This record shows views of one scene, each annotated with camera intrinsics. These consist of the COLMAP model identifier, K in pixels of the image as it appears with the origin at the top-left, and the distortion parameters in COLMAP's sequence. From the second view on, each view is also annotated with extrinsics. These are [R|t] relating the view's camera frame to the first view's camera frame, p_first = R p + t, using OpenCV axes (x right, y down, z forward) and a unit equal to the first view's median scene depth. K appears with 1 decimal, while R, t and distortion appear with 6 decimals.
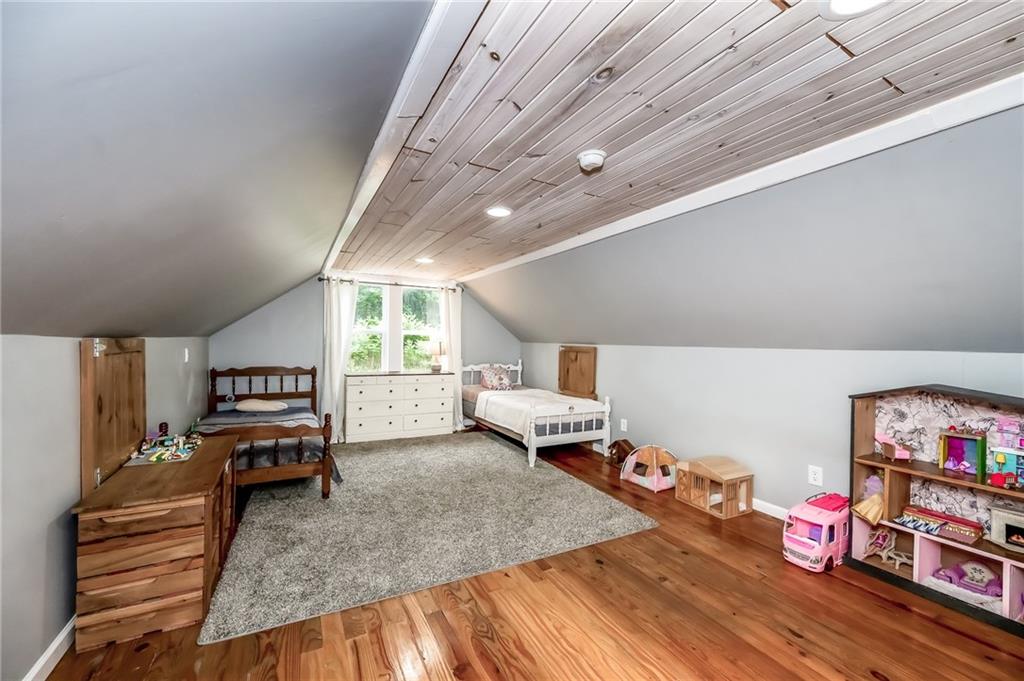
lens RADIAL K [[401.1, 0, 490.3], [0, 401.1, 341.7], [0, 0, 1]] dist [0.000228, 0.001131]
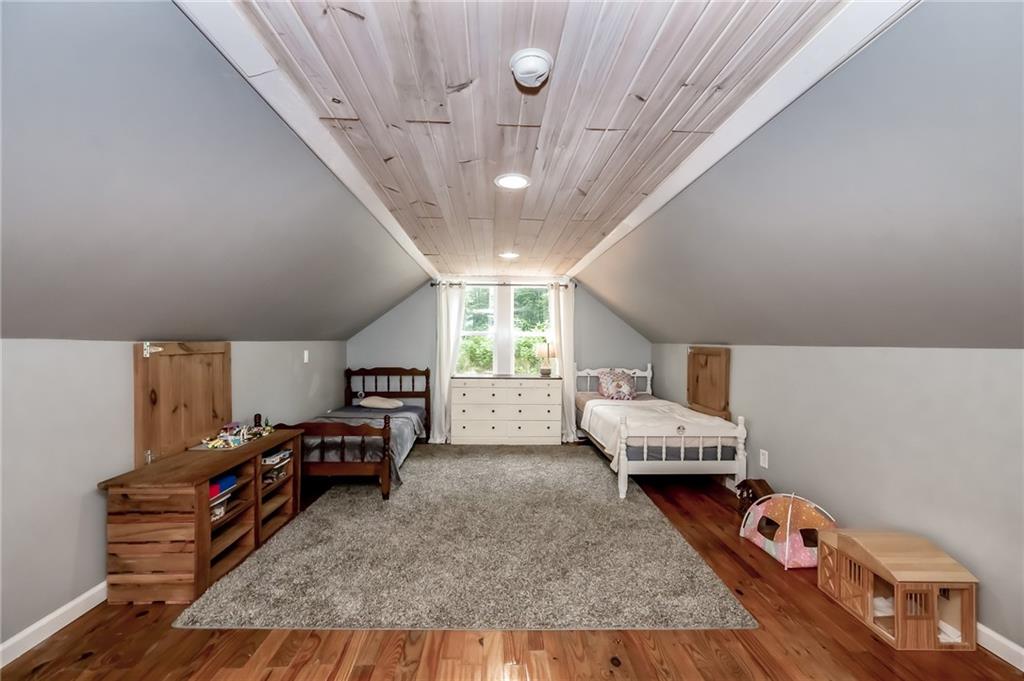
lens RADIAL K [[401.1, 0, 488.1], [0, 401.1, 342.4], [0, 0, 1]] dist [0.000228, 0.001131]
pose [[0.904125, -0.010424, -0.427140, 0.264082], [0.008314, 0.999942, -0.006806, 0.005519], [0.427187, 0.002602, 0.904160, 0.203478]]
